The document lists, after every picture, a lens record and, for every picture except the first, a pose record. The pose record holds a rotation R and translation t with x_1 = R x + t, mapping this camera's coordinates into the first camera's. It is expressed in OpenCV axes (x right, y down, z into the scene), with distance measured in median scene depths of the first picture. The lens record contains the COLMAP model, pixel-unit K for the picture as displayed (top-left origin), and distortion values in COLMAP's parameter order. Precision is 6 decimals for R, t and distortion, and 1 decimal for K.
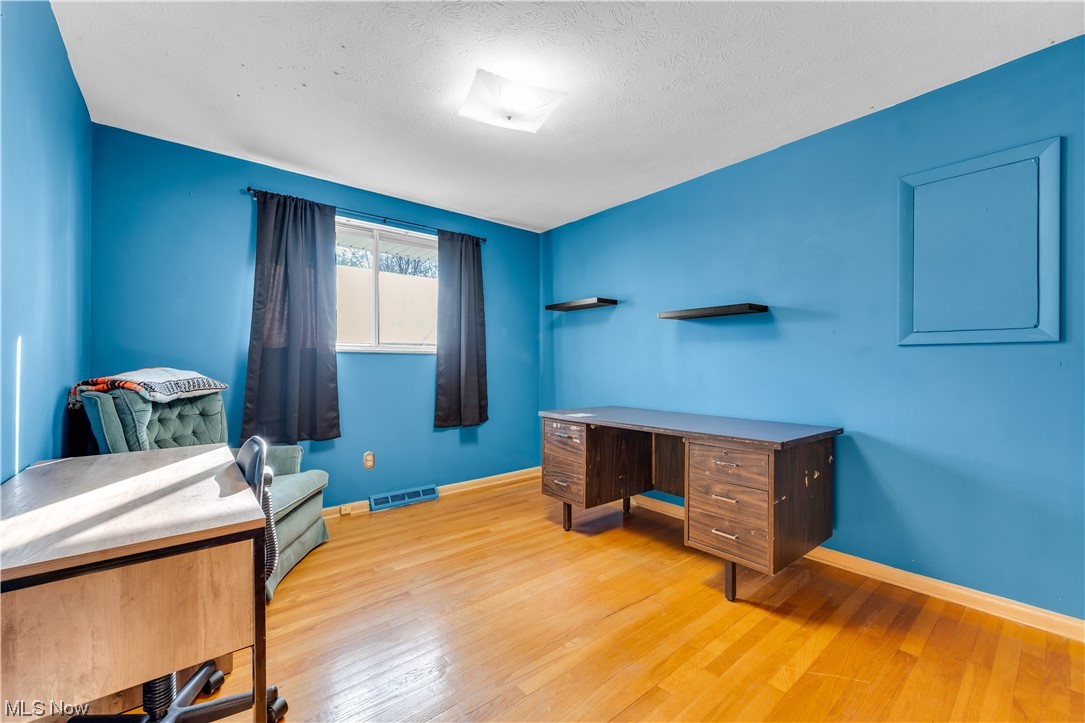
lens RADIAL K [[438.5, 0, 545.2], [0, 438.5, 362.4], [0, 0, 1]] dist [-0.000086, -0.000023]
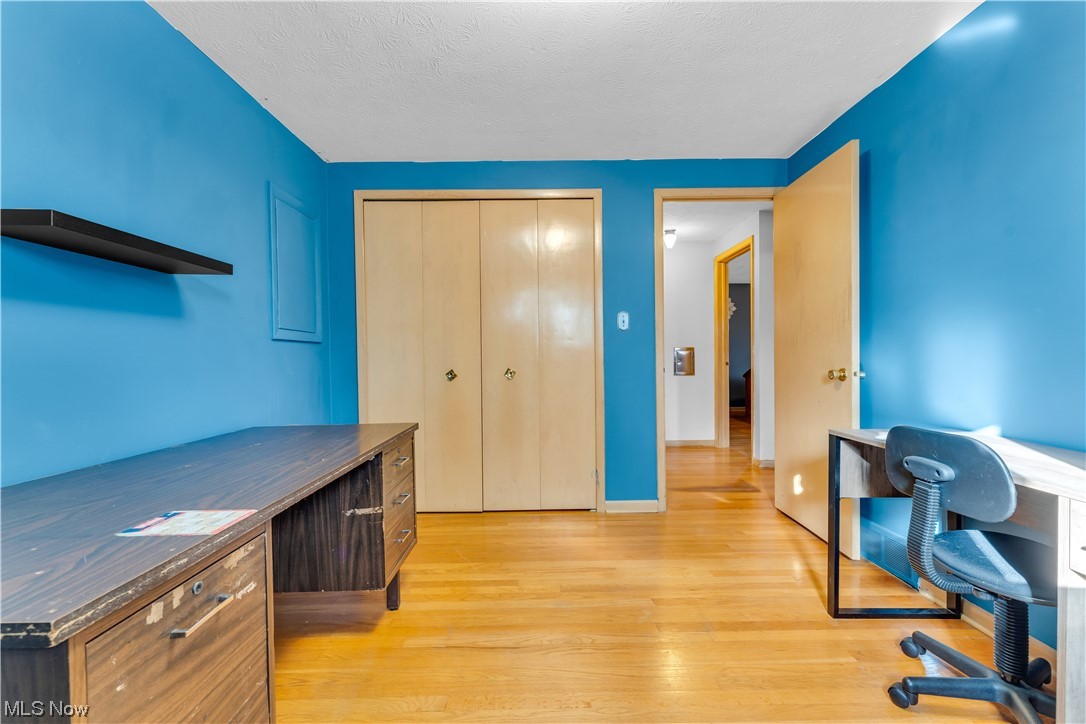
lens RADIAL K [[438.9, 0, 546.2], [0, 438.9, 361.6], [0, 0, 1]] dist [-0.000086, -0.000023]
pose [[-0.773788, -0.013495, 0.633301, -0.289907], [0.000686, 0.999755, 0.022143, 0.009459], [-0.633444, 0.017568, -0.773589, 1.109853]]
